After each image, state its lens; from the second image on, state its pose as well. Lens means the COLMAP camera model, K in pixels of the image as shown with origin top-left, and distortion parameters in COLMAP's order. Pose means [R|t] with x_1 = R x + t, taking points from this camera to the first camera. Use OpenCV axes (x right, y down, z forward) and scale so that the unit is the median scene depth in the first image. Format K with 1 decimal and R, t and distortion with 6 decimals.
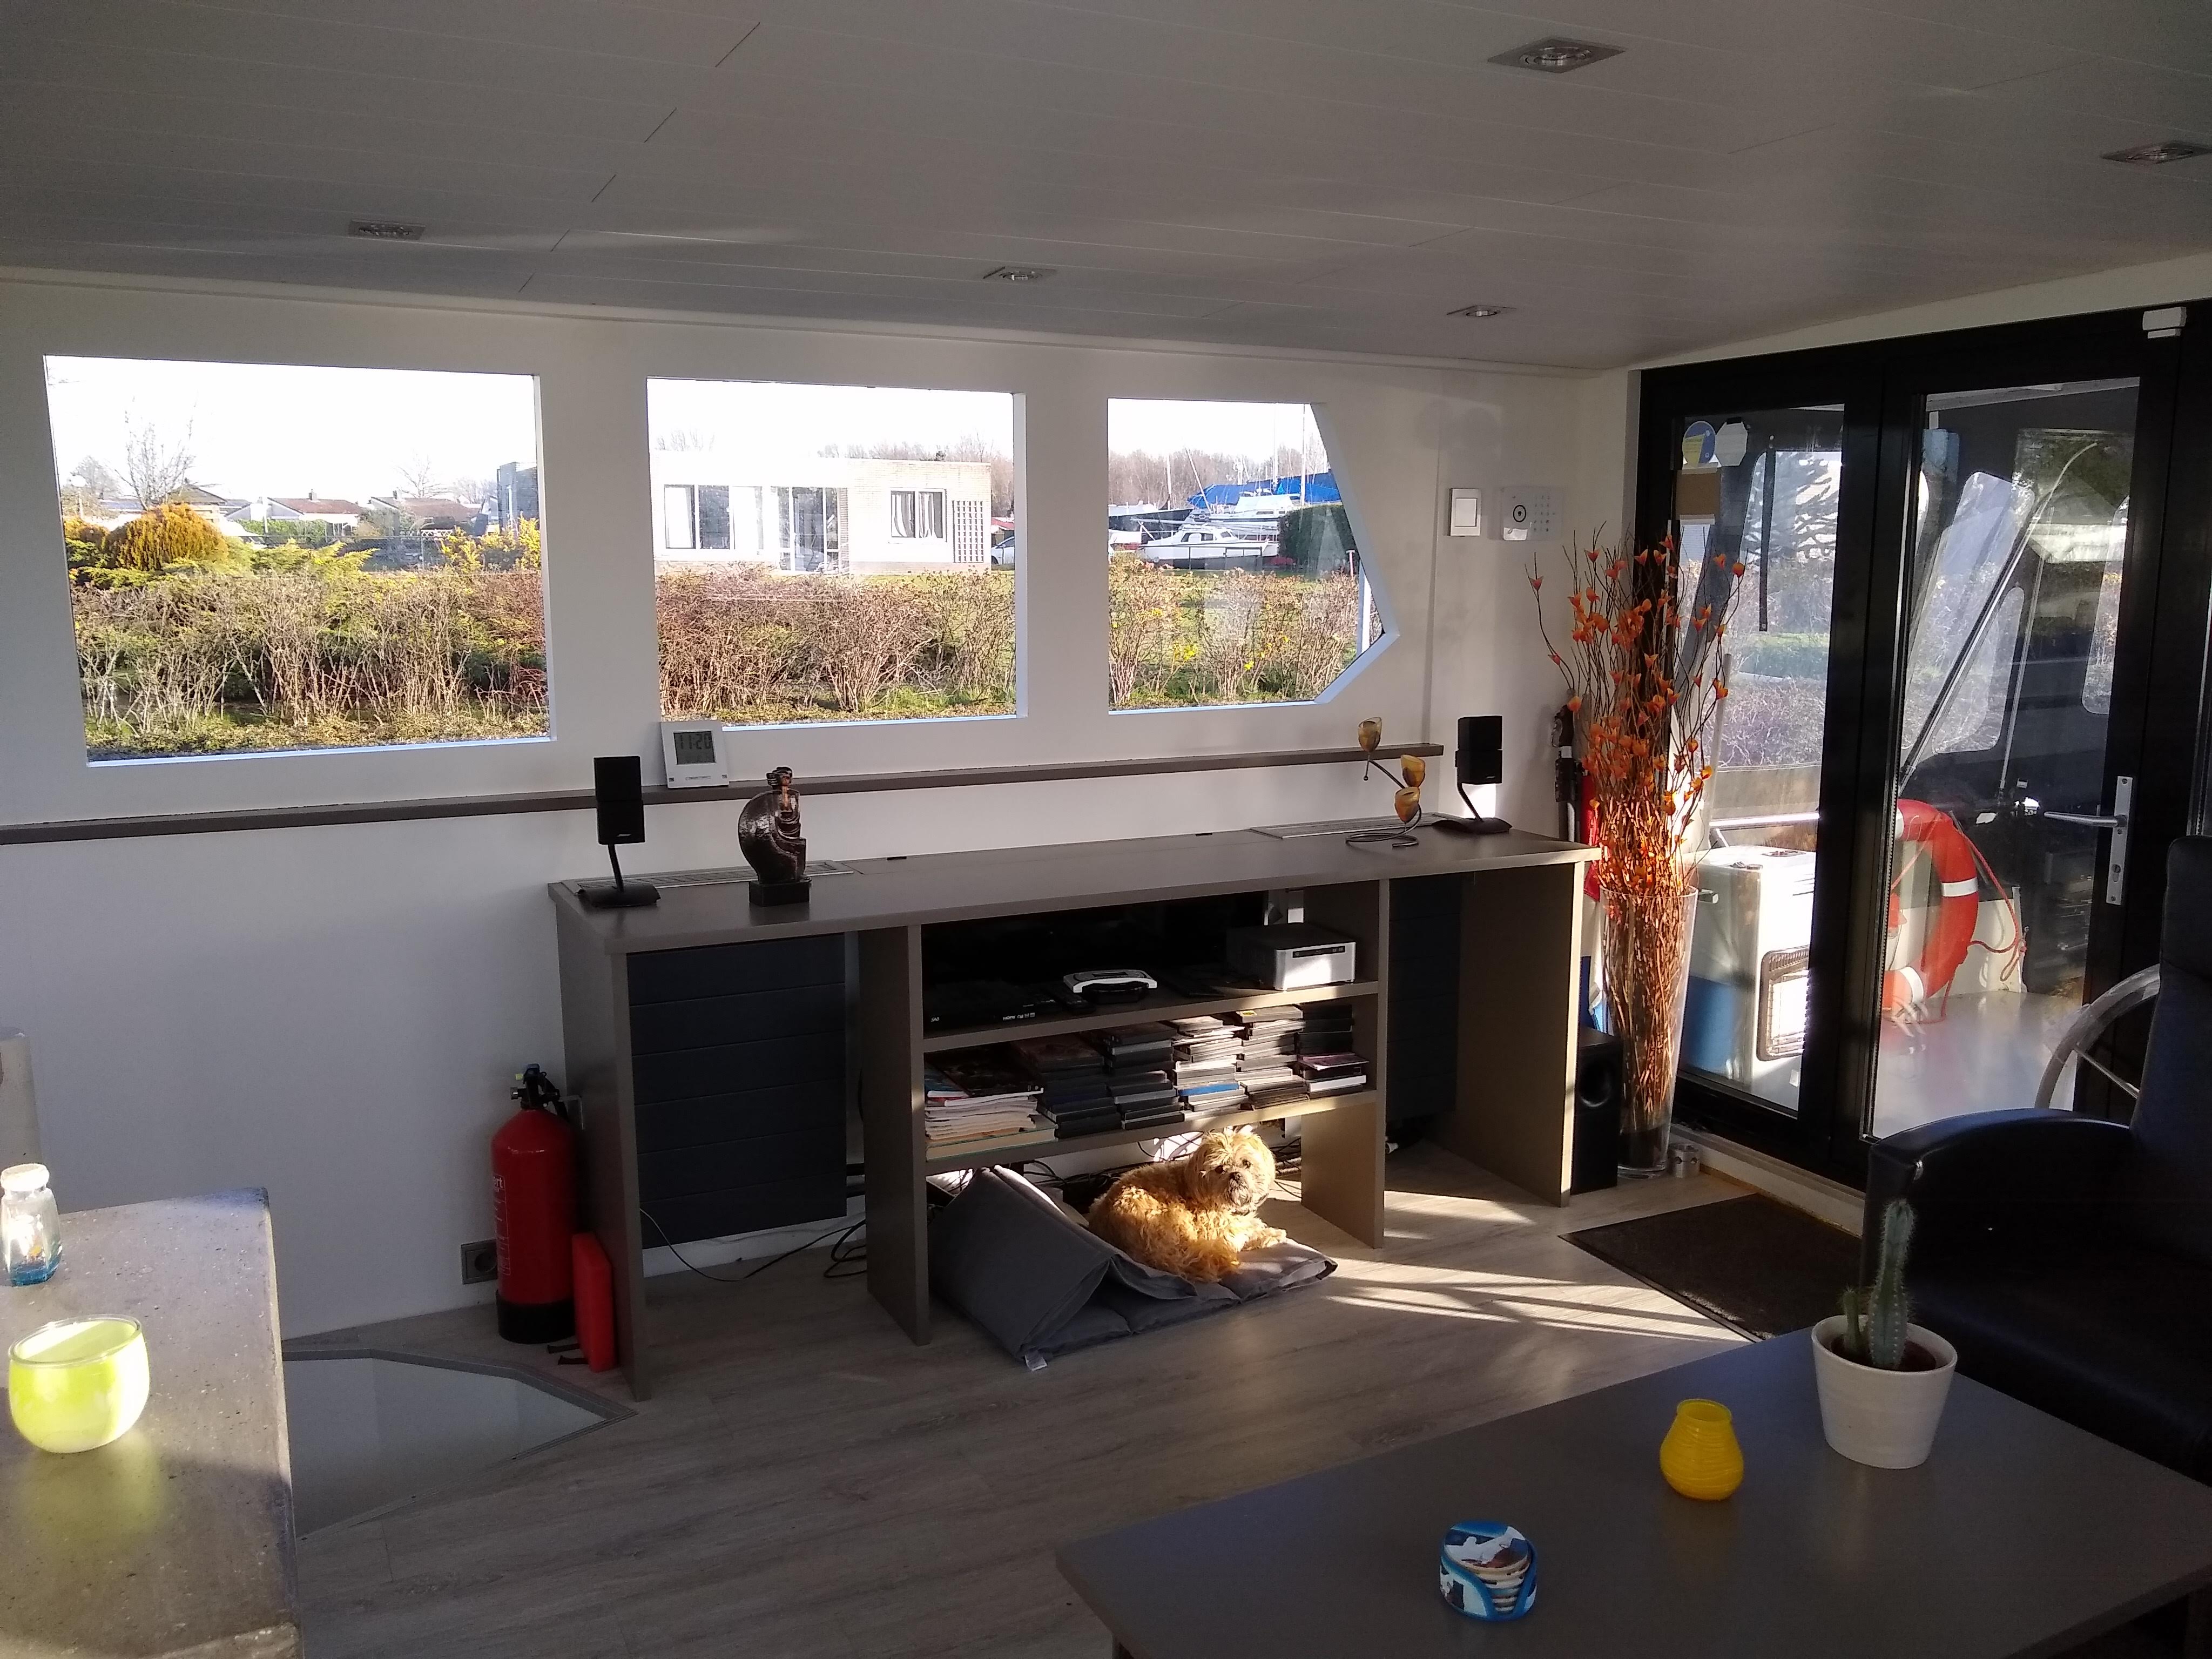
lens RADIAL K [[1707.1, 0, 1106.0], [0, 1707.1, 829.5], [0, 0, 1]] dist [0.013415, 0.002697]
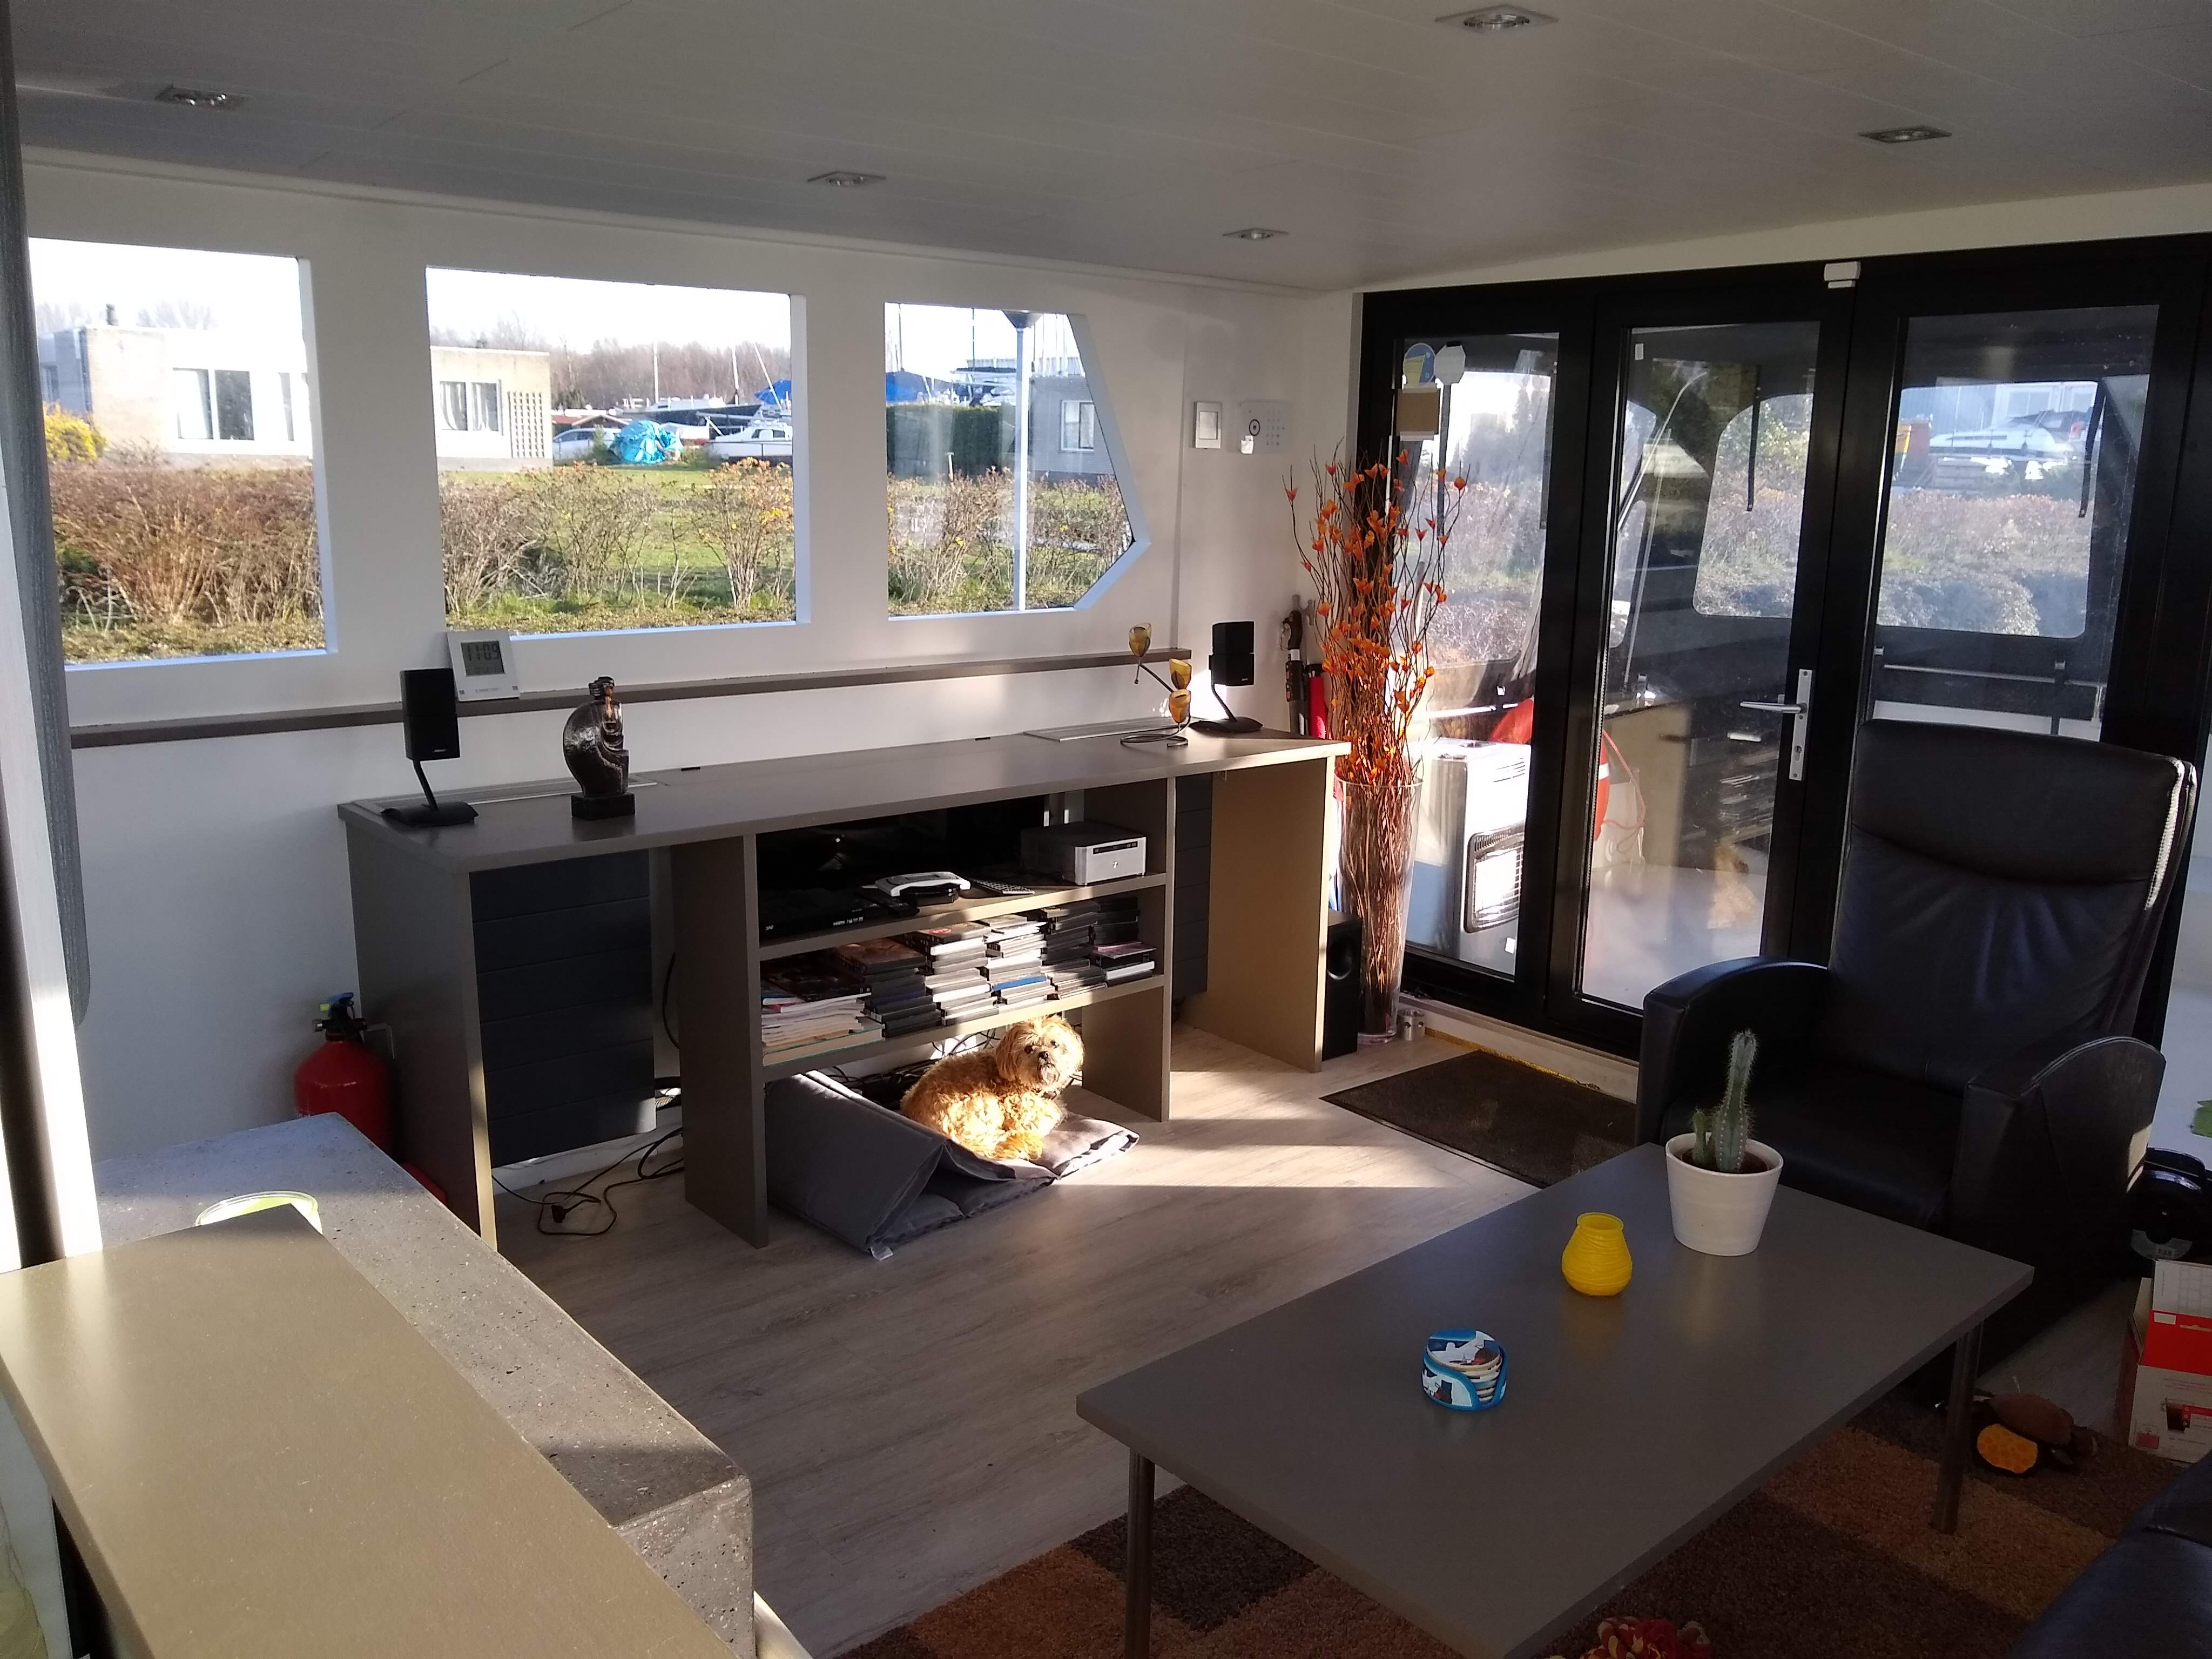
lens RADIAL K [[1707.1, 0, 1106.0], [0, 1707.1, 829.5], [0, 0, 1]] dist [0.013415, 0.002697]
pose [[0.972281, -0.034992, 0.231184, -0.125892], [0.022048, 0.998053, 0.058341, -0.000877], [-0.232775, -0.051627, 0.971159, -0.019678]]
